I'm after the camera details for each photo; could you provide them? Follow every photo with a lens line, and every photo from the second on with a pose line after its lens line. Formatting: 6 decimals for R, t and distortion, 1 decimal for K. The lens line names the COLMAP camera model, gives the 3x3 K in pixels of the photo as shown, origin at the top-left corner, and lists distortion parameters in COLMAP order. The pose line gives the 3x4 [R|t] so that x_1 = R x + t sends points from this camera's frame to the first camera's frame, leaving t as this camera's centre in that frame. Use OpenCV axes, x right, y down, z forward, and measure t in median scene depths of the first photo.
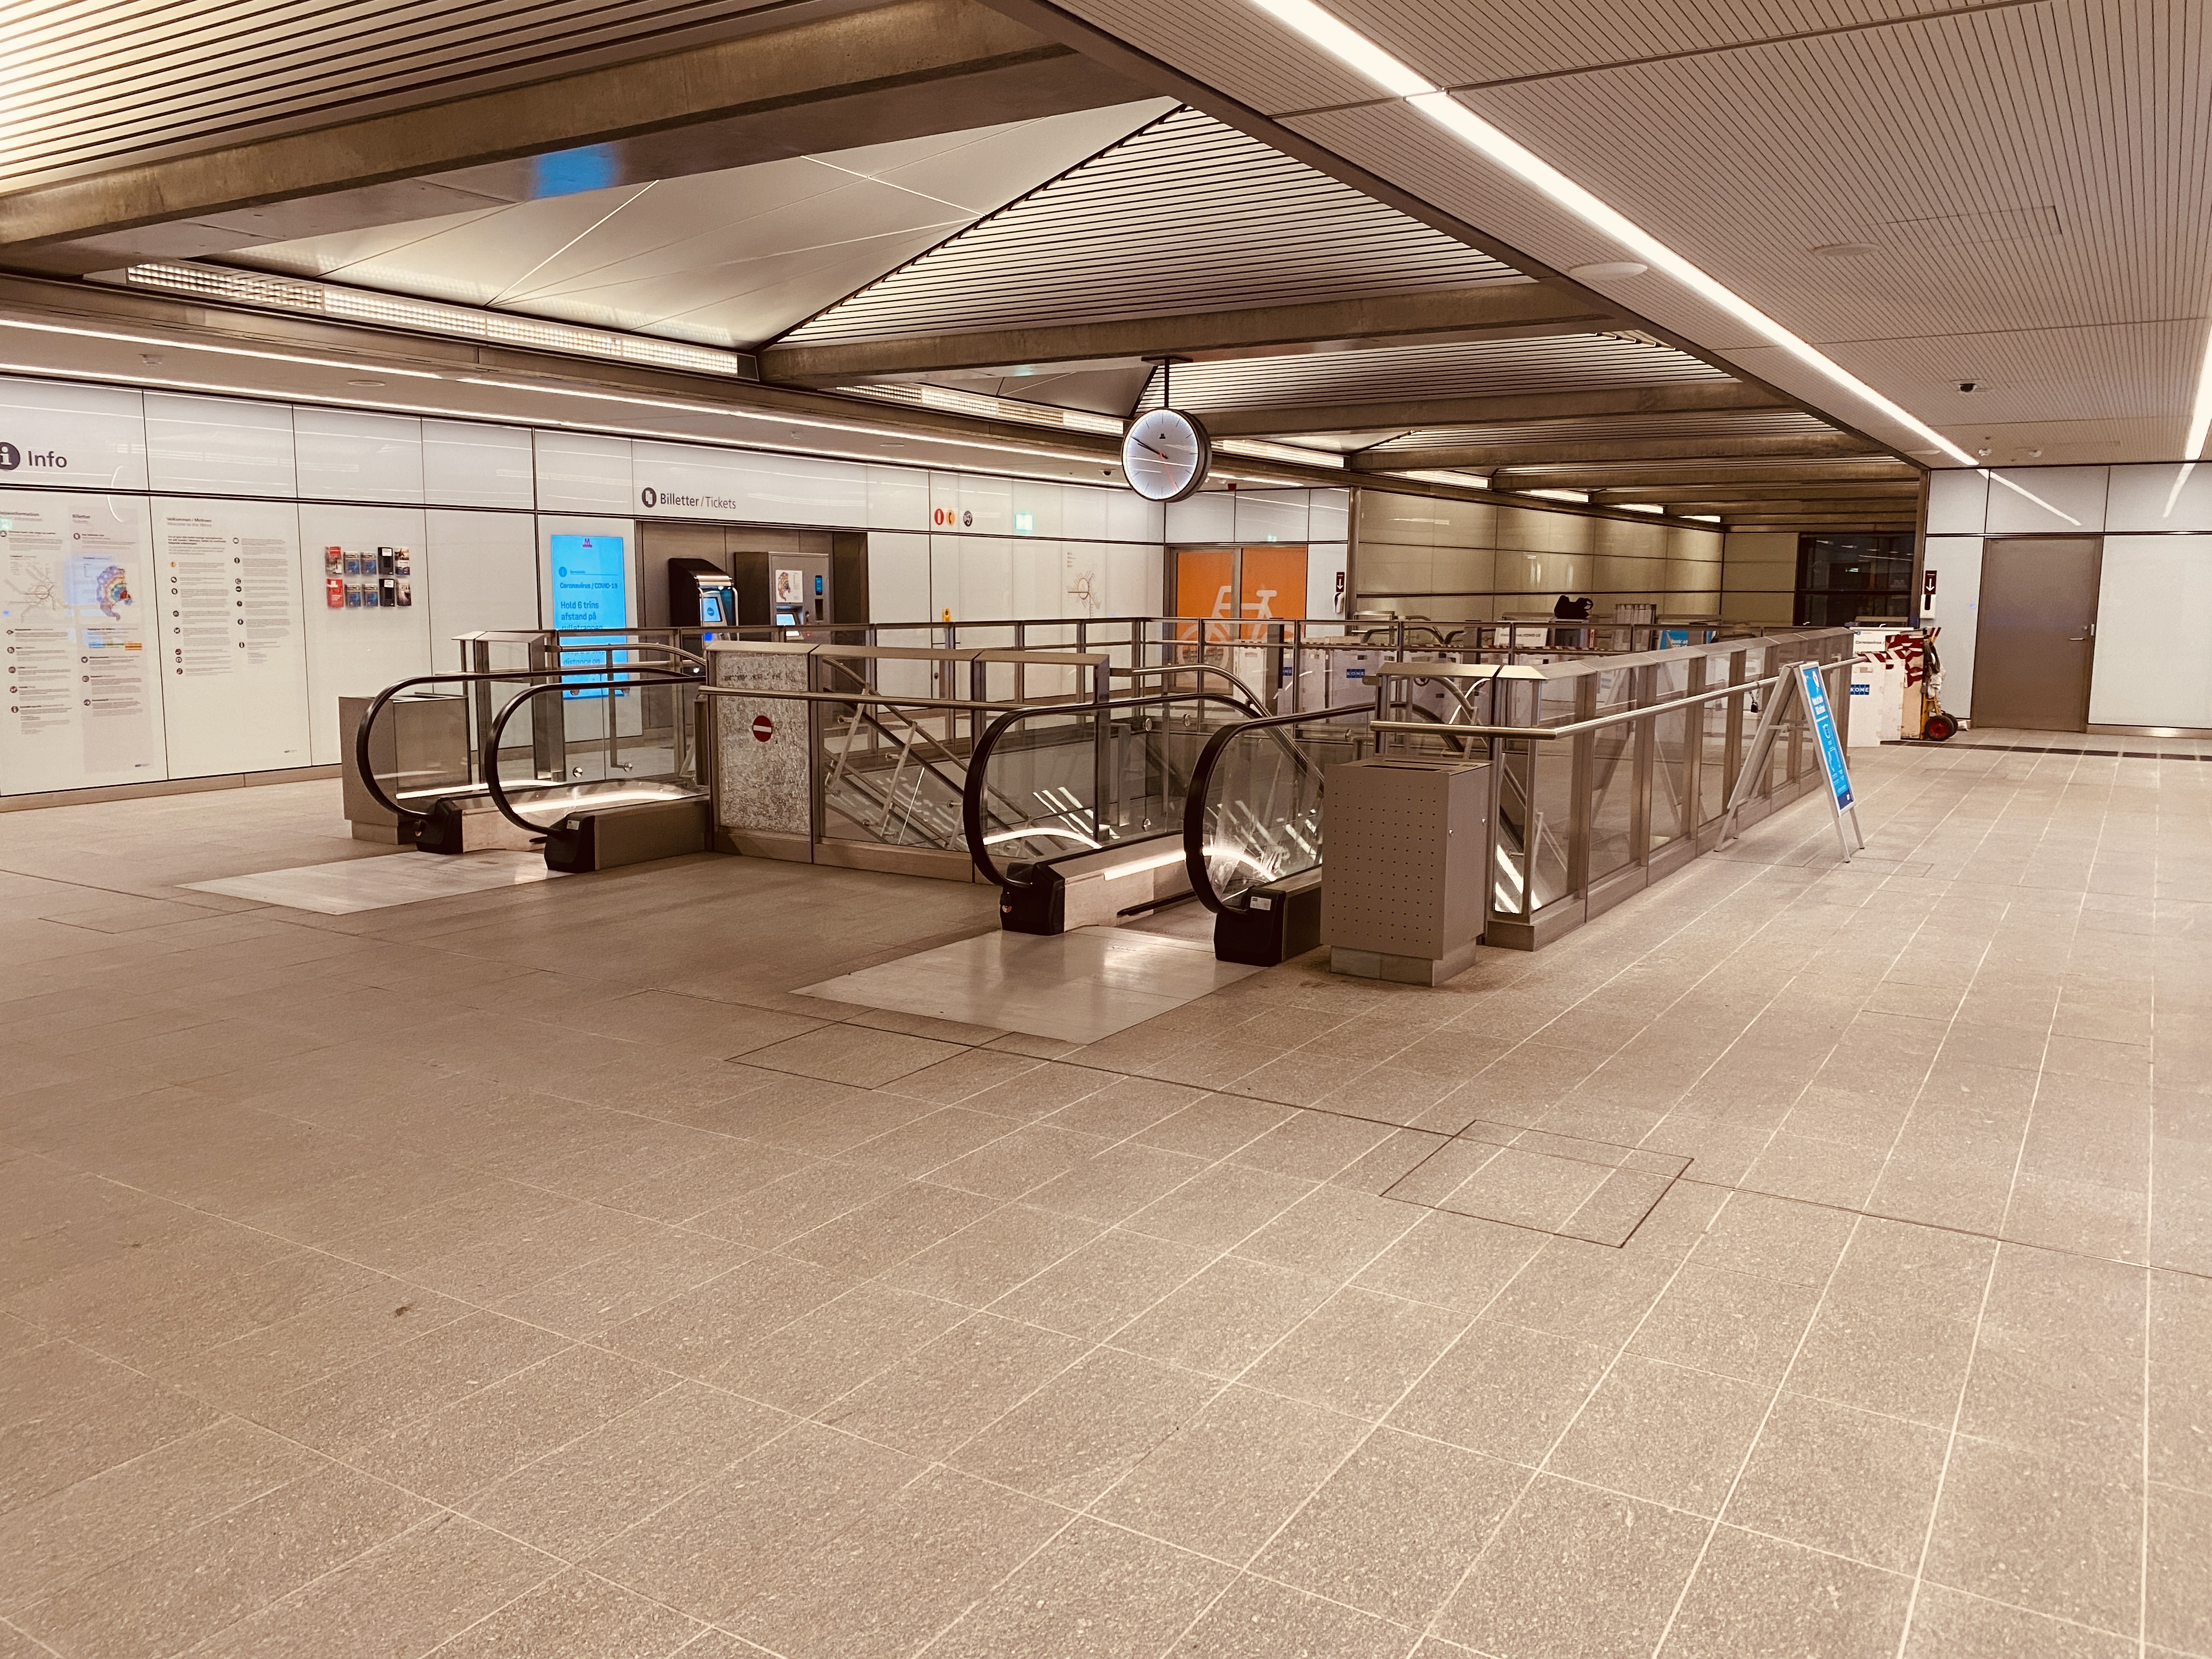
lens RADIAL K [[1687.3, 0, 1092.0], [0, 1687.3, 797.3], [0, 0, 1]] dist [0.034724, -0.043126]
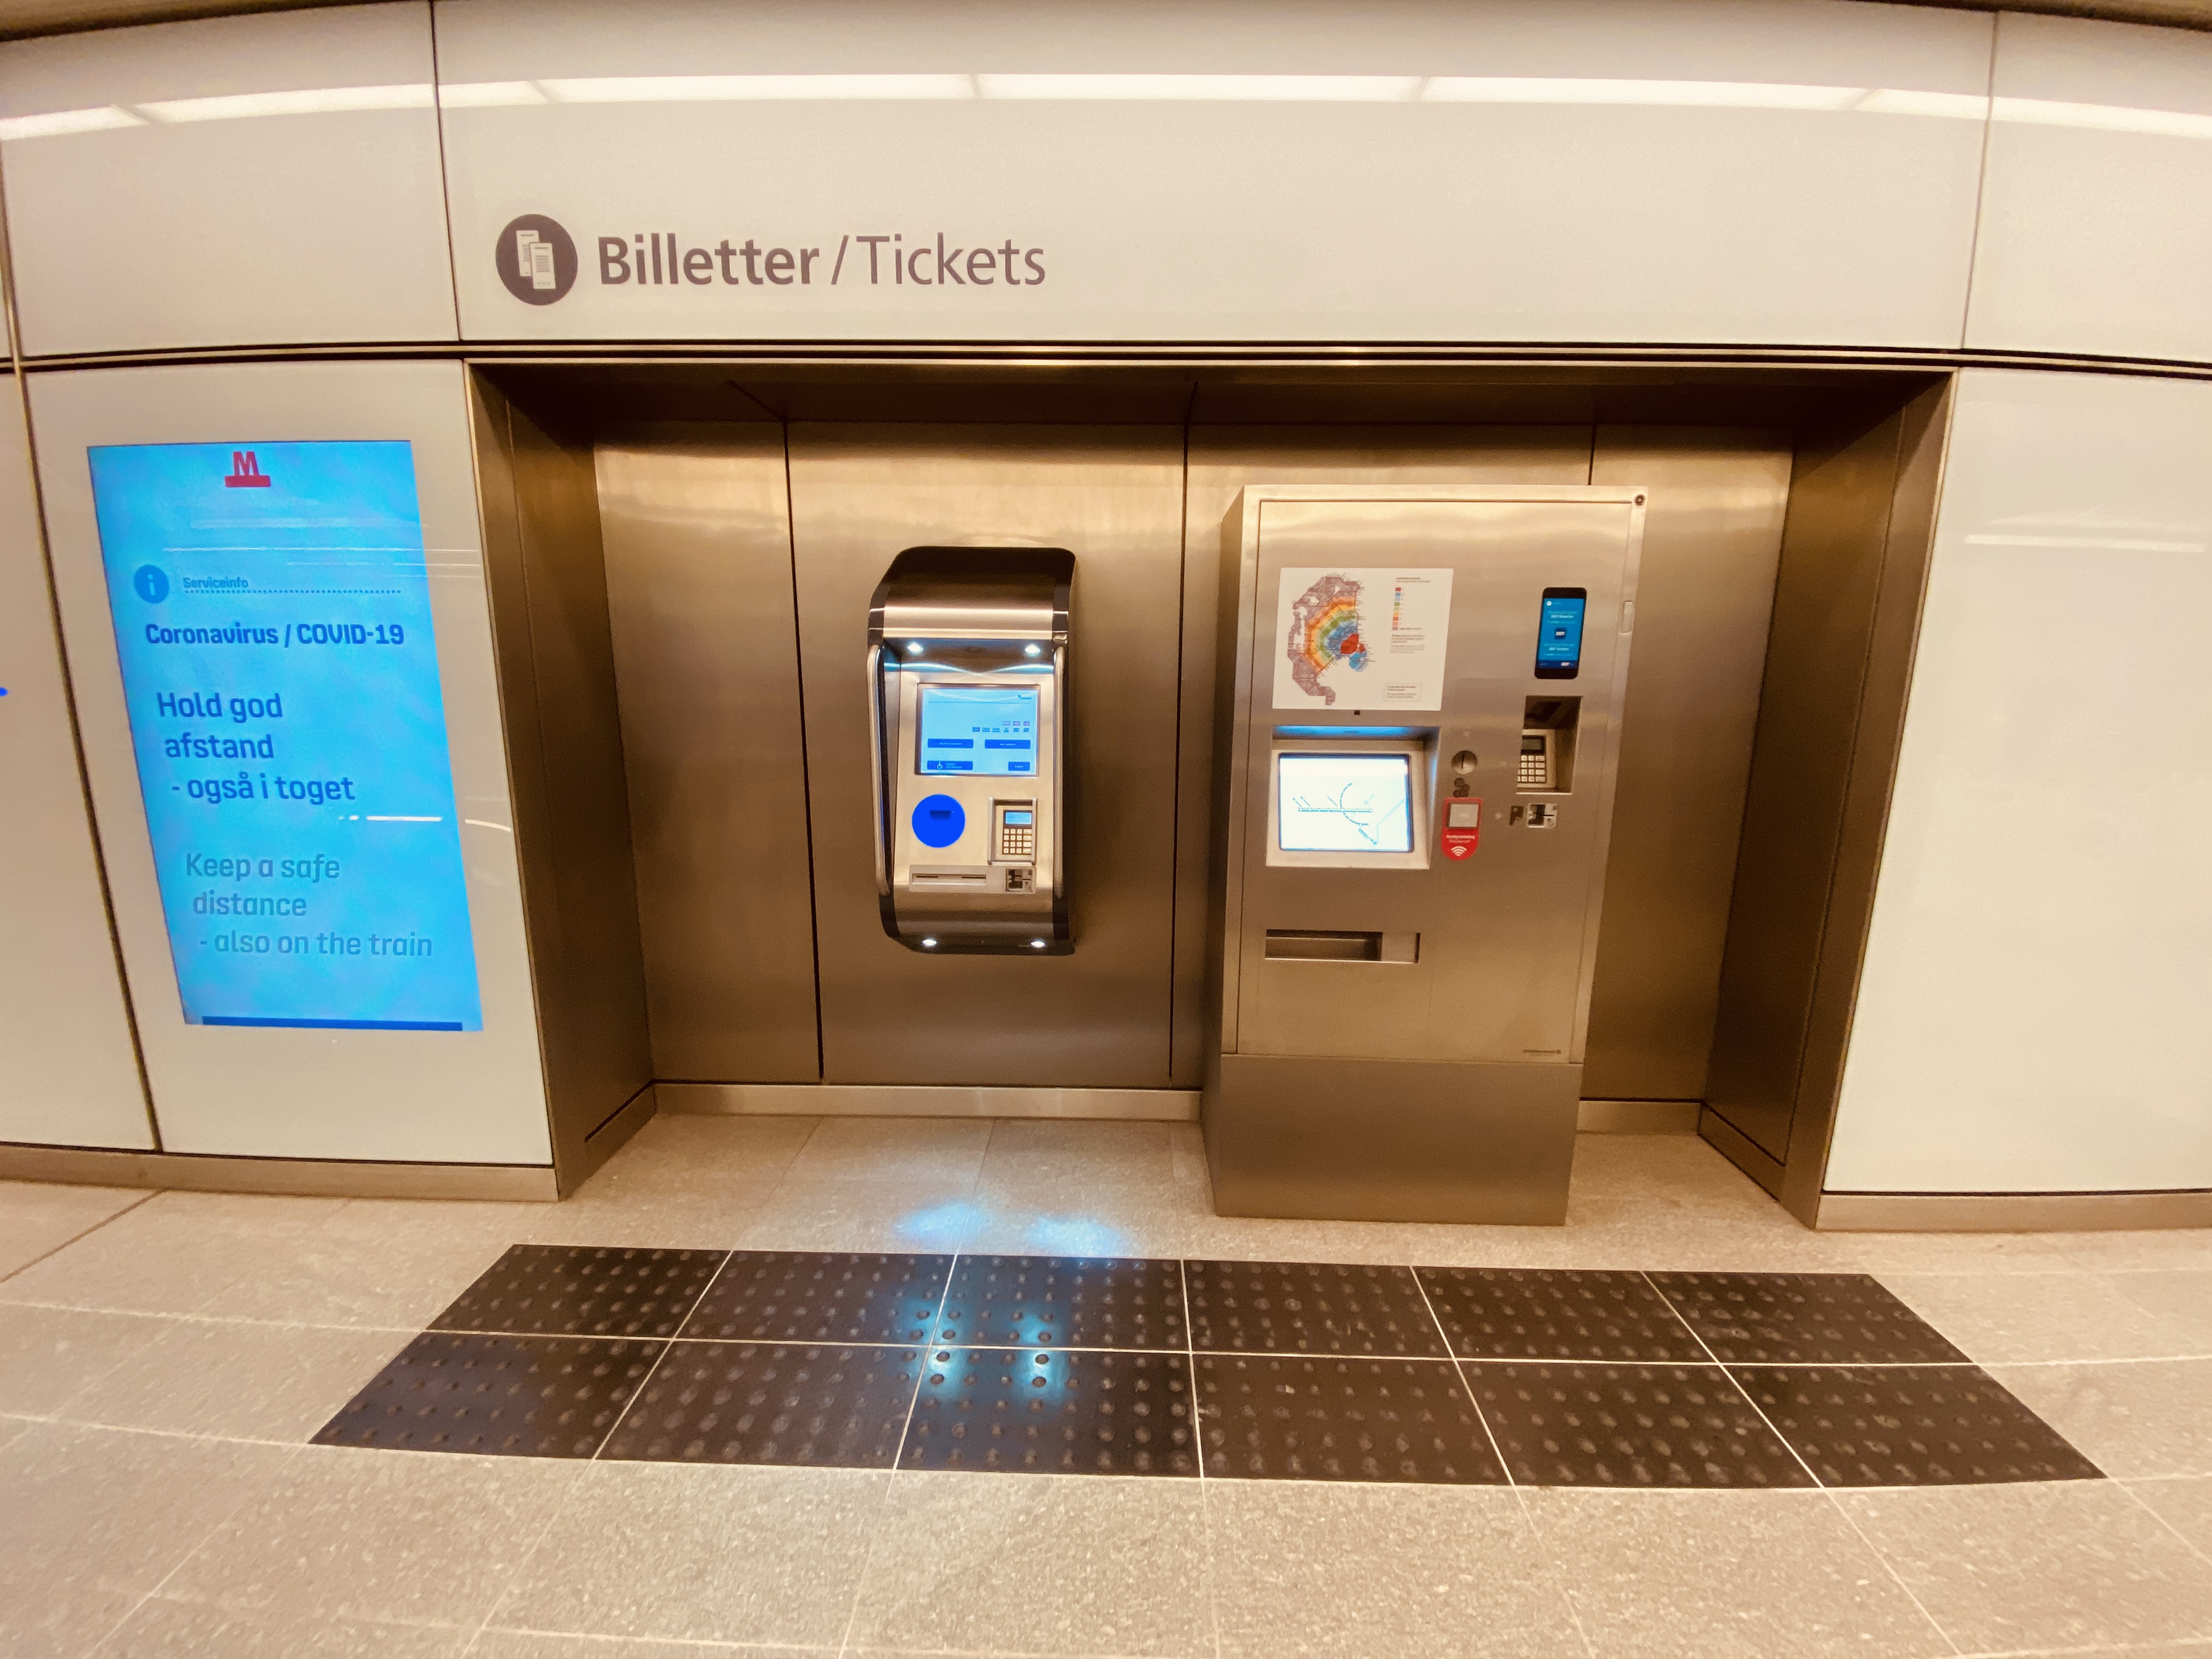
lens RADIAL K [[894.0, 0, 1106.0], [0, 894.0, 829.5], [0, 0, 1]] dist [0.039516, -0.031715]
pose [[0.513316, 0.157433, -0.843636, -0.118566], [-0.115113, 0.986777, 0.114104, -0.142985], [0.850444, 0.038542, 0.524651, 1.176779]]
